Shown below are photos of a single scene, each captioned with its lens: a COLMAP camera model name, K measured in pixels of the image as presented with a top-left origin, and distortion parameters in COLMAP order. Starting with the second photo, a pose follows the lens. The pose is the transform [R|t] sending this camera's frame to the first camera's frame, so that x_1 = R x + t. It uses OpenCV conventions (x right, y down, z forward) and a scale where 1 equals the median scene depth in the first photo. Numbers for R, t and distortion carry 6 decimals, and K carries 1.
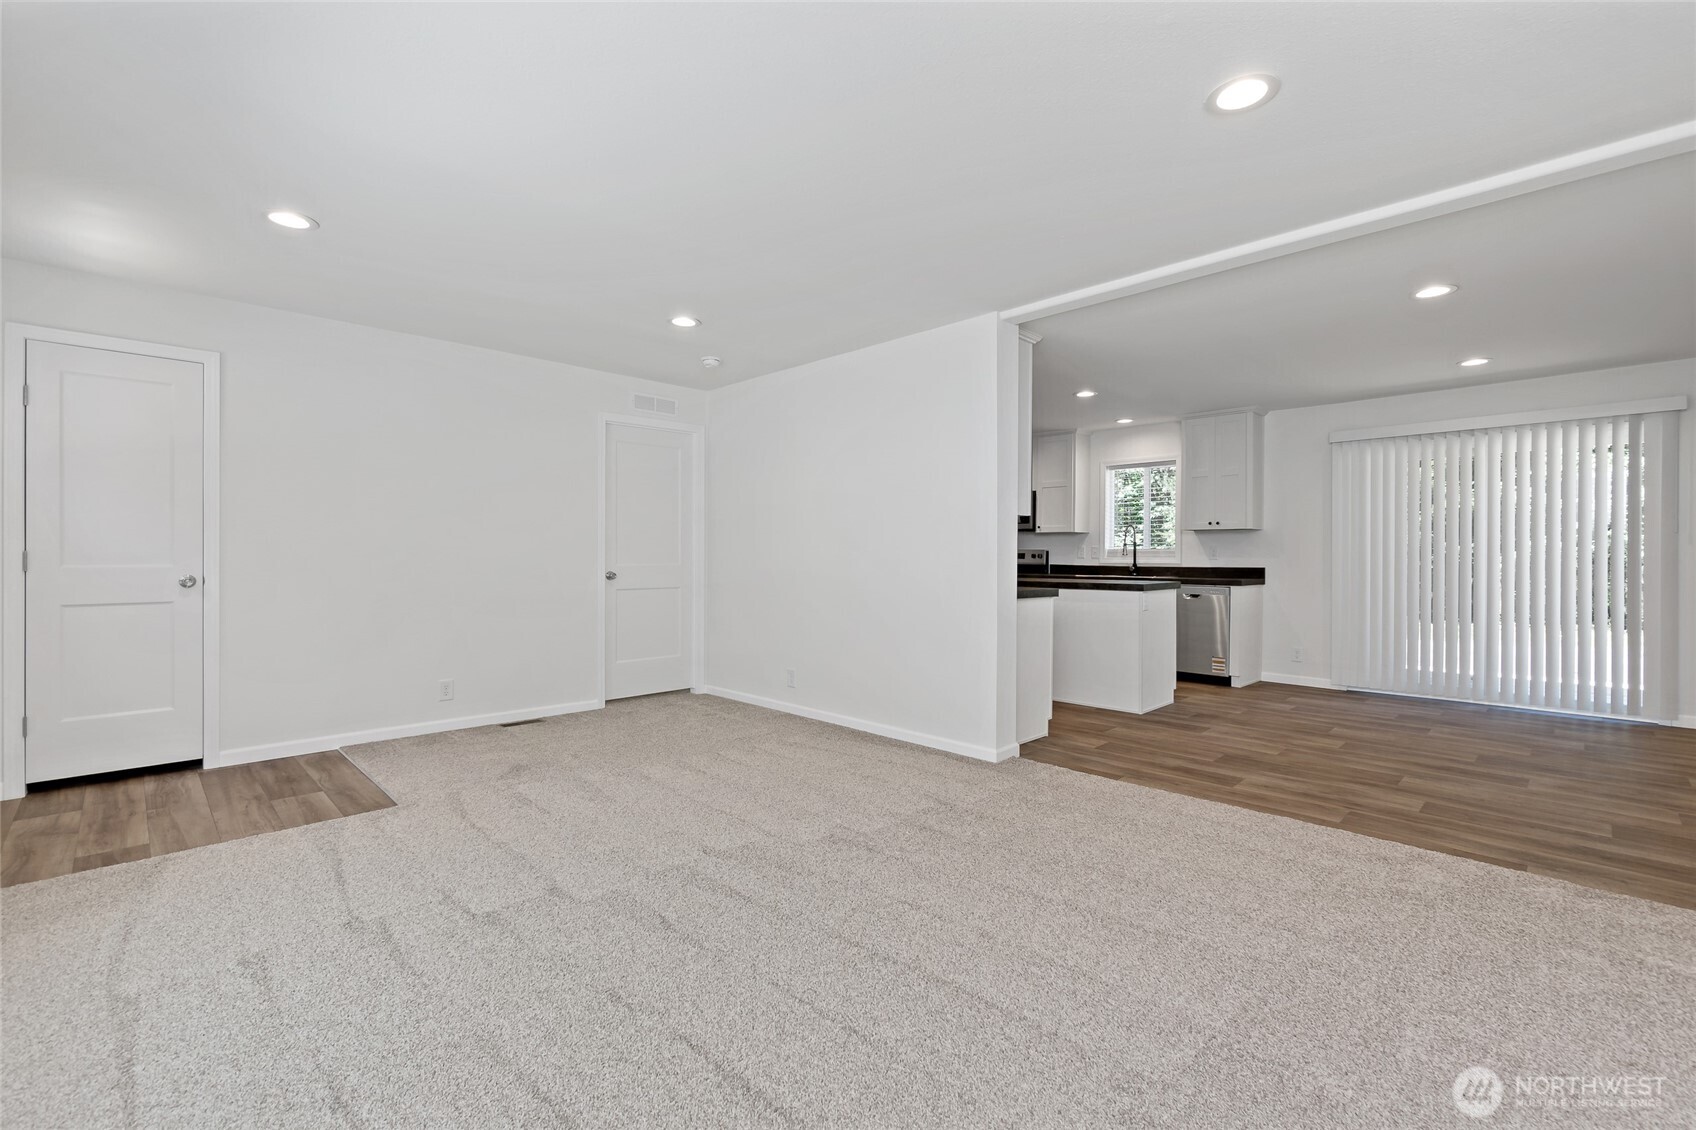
lens RADIAL K [[734.9, 0, 854.1], [0, 734.9, 553.4], [0, 0, 1]] dist [-0.003306, -0.000142]
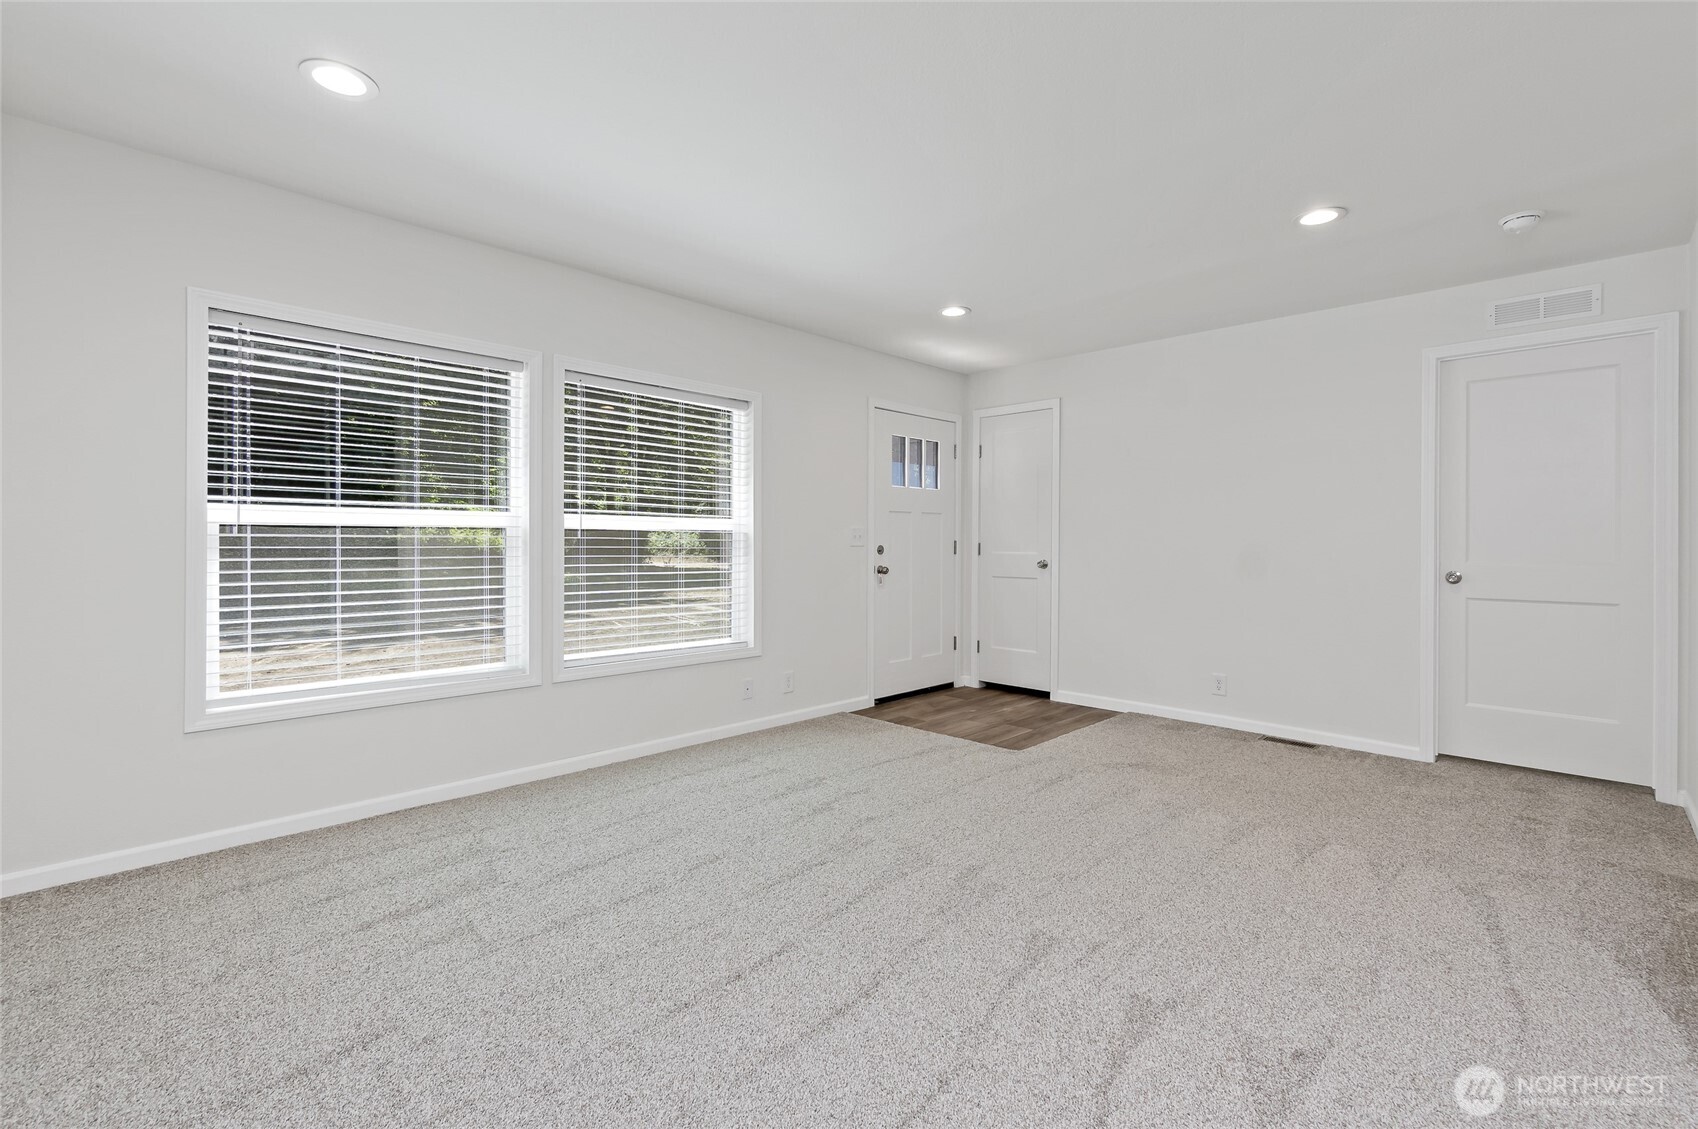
lens RADIAL K [[735.8, 0, 855.1], [0, 735.8, 552.9], [0, 0, 1]] dist [-0.003306, -0.000142]
pose [[0.027345, 0.008427, -0.999591, 0.495561], [-0.006226, 0.999946, 0.008260, 0.005743], [0.999607, 0.005998, 0.027396, 0.587067]]
